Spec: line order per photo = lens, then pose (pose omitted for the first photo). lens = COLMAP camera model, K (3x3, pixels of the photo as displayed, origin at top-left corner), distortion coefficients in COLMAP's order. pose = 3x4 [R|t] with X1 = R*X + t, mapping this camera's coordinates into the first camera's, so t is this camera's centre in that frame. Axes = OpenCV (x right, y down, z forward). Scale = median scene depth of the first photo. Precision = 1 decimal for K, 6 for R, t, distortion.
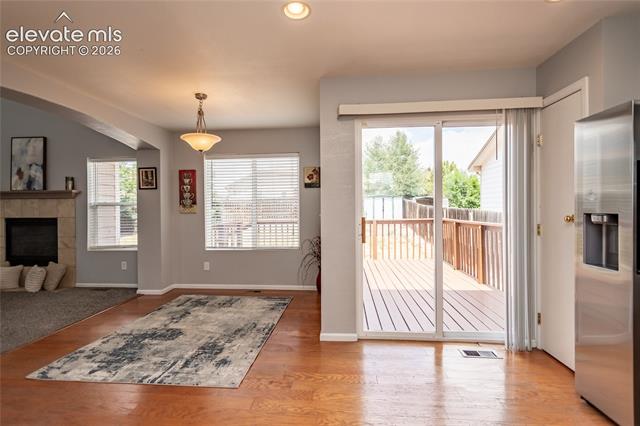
lens RADIAL K [[292.3, 0, 302.9], [0, 292.3, 213.2], [0, 0, 1]] dist [0.012514, -0.000117]
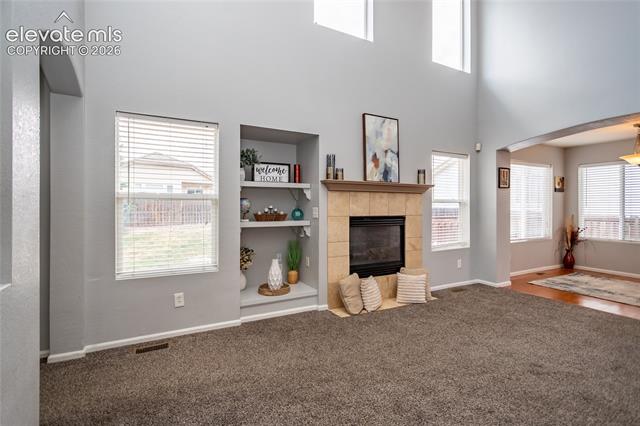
lens RADIAL K [[300.9, 0, 301.7], [0, 300.9, 210.3], [0, 0, 1]] dist [0.001502, 0.000294]
pose [[0.837290, 0.003652, 0.546746, -1.644867], [0.003232, 0.999927, -0.011629, 0.009413], [-0.546749, 0.011504, 0.837218, 0.455053]]
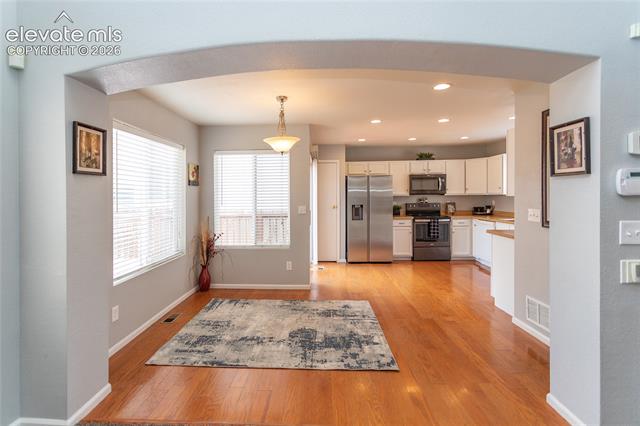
lens RADIAL K [[314.0, 0, 308.8], [0, 314.0, 189.5], [0, 0, 1]] dist [0.000720, 0.000014]
pose [[-0.070785, 0.029995, 0.997041, -0.973065], [0.024074, 0.999308, -0.028354, -0.034213], [-0.997201, 0.021996, -0.071458, 0.656631]]
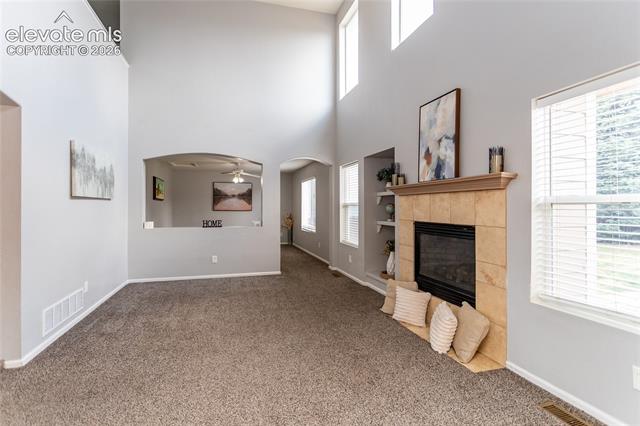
lens RADIAL K [[307.8, 0, 303.0], [0, 307.8, 201.6], [0, 0, 1]] dist [0.001281, 0.000141]
pose [[0.344517, -0.009929, -0.938728, -0.420664], [-0.014383, 0.999771, -0.015853, -0.016797], [0.938670, 0.018963, 0.344295, 0.520901]]
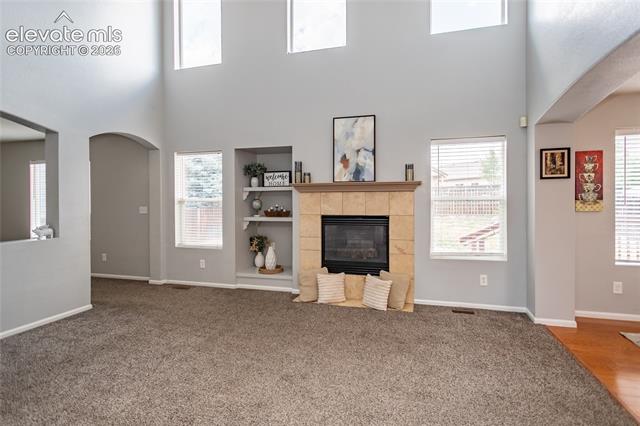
lens RADIAL K [[309.0, 0, 350.0], [0, 309.0, 202.2], [0, 0, 1]] dist [0.004976, 0.000536]
pose [[0.987375, 0.003060, -0.158371, -0.847392], [-0.003538, 0.999990, -0.002734, -0.019388], [0.158361, 0.003260, 0.987376, 0.164908]]
